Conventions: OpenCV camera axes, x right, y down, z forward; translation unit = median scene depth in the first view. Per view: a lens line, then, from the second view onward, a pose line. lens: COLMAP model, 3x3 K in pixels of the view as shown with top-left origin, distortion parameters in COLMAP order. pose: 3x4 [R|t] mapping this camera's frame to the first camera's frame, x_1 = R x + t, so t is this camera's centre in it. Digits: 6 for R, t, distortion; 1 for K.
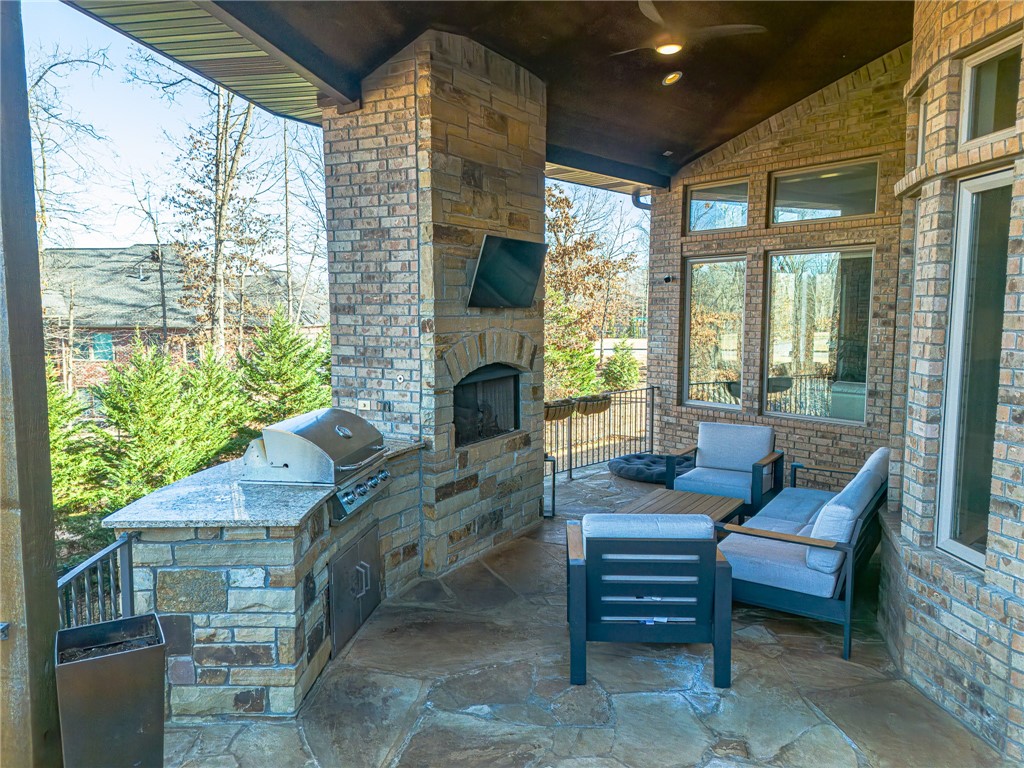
lens RADIAL K [[741.7, 0, 515.8], [0, 741.7, 385.0], [0, 0, 1]] dist [0.078832, -0.056756]
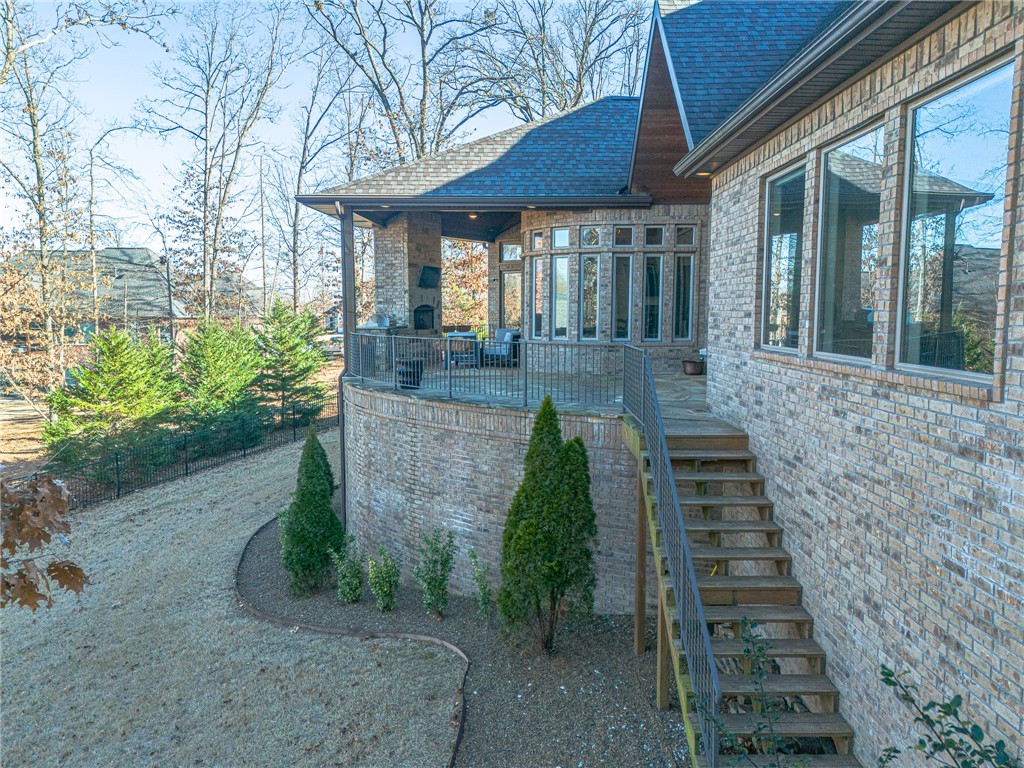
lens RADIAL K [[741.7, 0, 515.8], [0, 741.7, 385.0], [0, 0, 1]] dist [0.078832, -0.056756]
pose [[0.993804, -0.006267, 0.110974, 0.000531], [0.006645, 0.999973, -0.003037, 0.240336], [-0.110952, 0.003756, 0.993819, -1.629660]]
